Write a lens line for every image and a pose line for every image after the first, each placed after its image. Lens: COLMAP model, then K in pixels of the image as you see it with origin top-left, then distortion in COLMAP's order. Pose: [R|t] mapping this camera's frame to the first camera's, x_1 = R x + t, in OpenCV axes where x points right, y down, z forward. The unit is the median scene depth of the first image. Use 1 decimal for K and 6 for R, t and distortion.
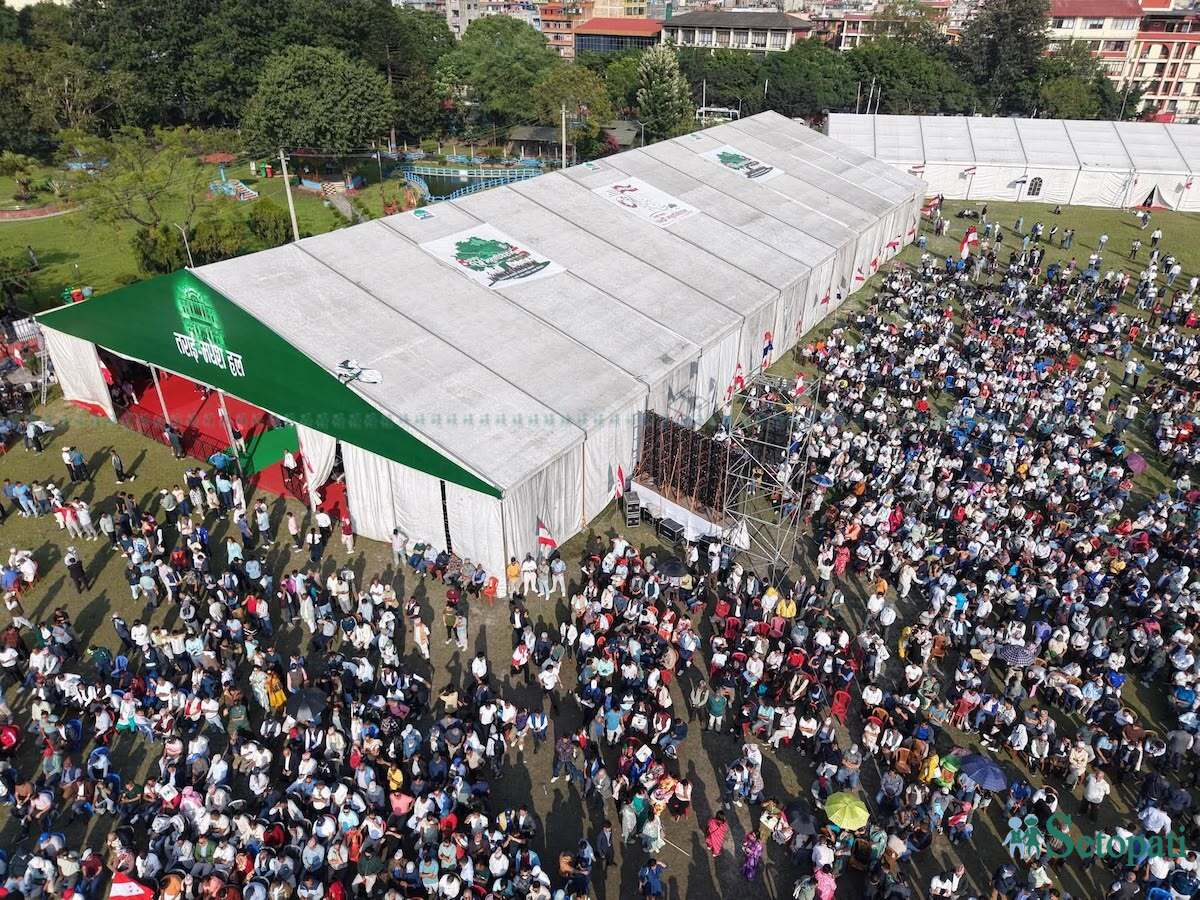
lens RADIAL K [[796.5, 0, 602.5], [0, 796.5, 449.3], [0, 0, 1]] dist [0.018271, -0.018305]
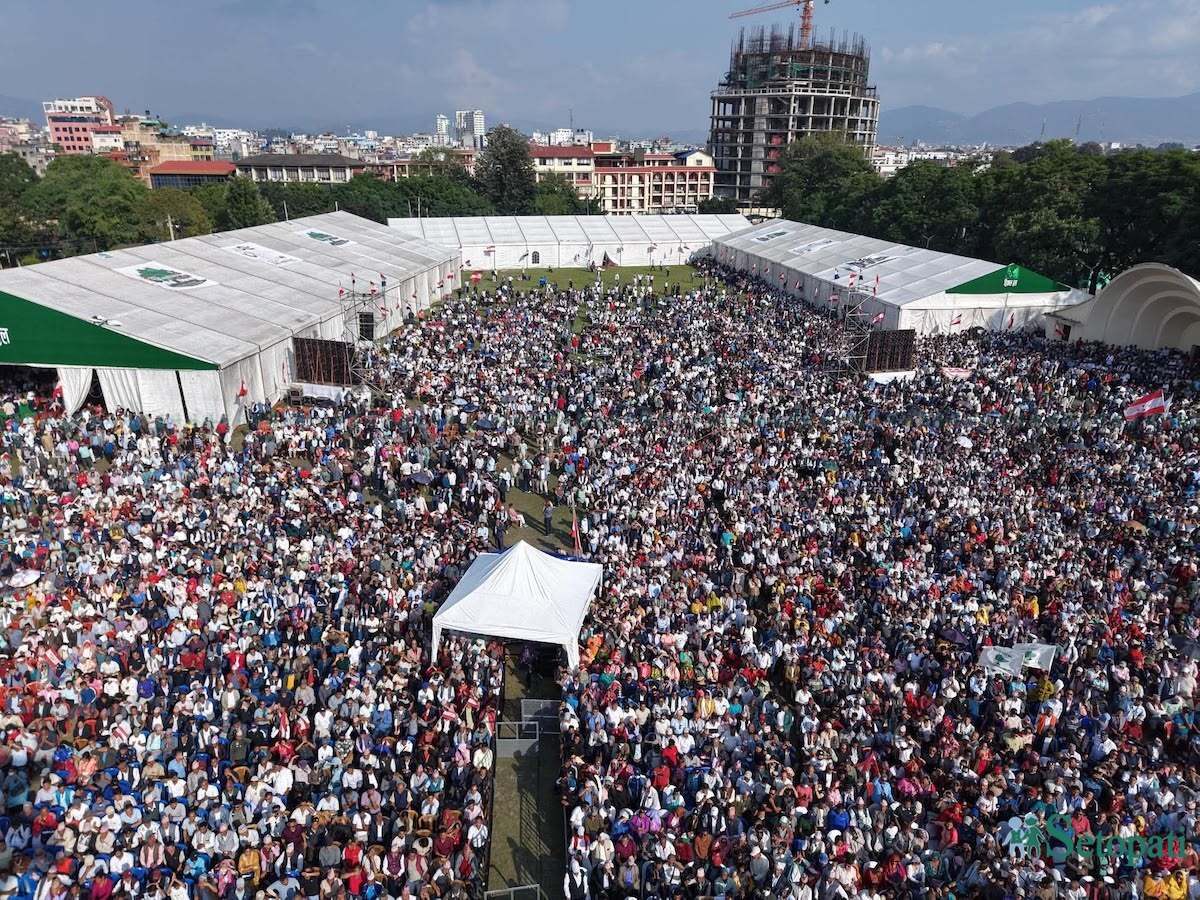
lens RADIAL K [[796.5, 0, 599.3], [0, 796.5, 449.8], [0, 0, 1]] dist [0.018271, -0.018305]
pose [[0.883322, -0.163533, 0.439316, -0.099829], [0.232967, 0.966392, -0.108688, 0.329415], [-0.406778, 0.198353, 0.891733, -0.475645]]
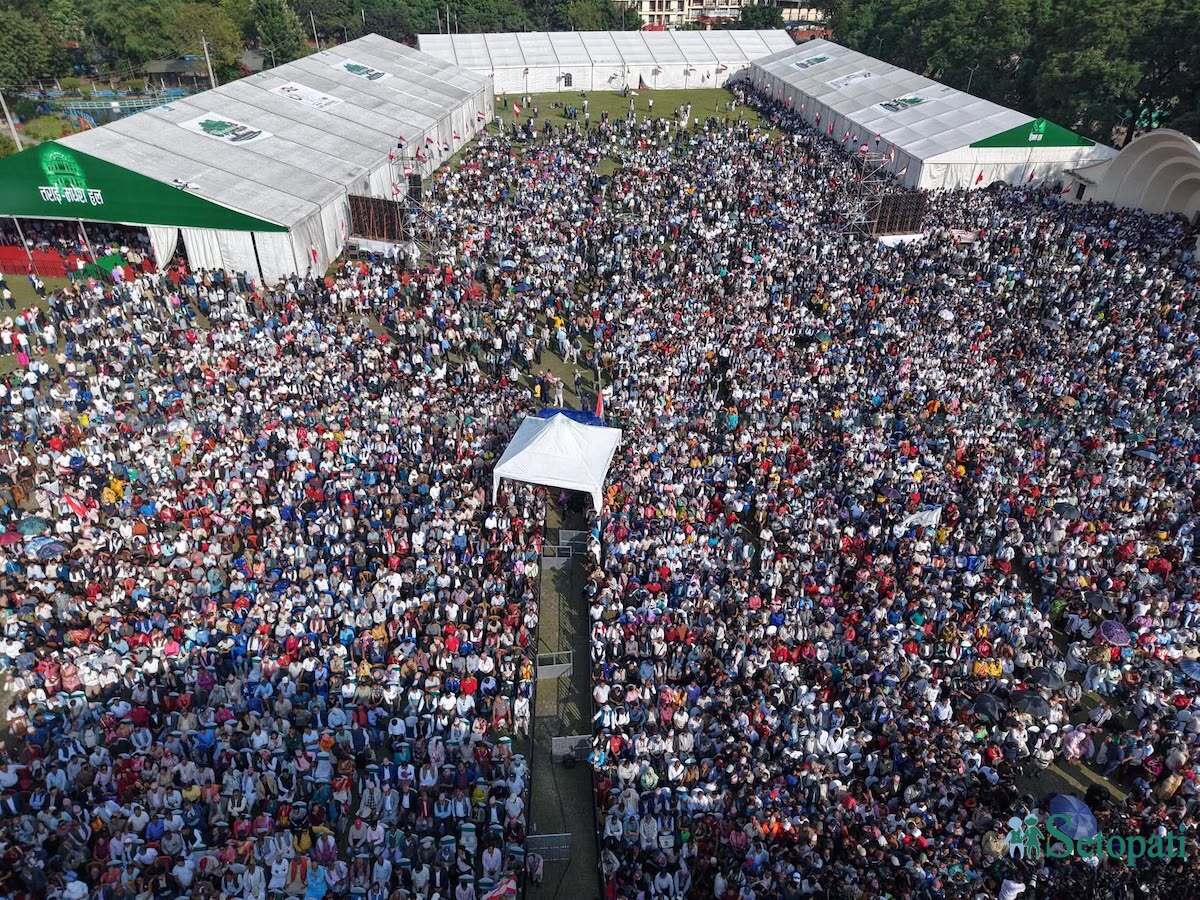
lens RADIAL K [[796.5, 0, 600.1], [0, 796.5, 450.3], [0, 0, 1]] dist [0.018271, -0.018305]
pose [[0.902073, -0.236724, 0.360869, -0.145276], [0.209892, 0.971237, 0.112443, 0.280710], [-0.377108, -0.025689, 0.925813, -0.617290]]
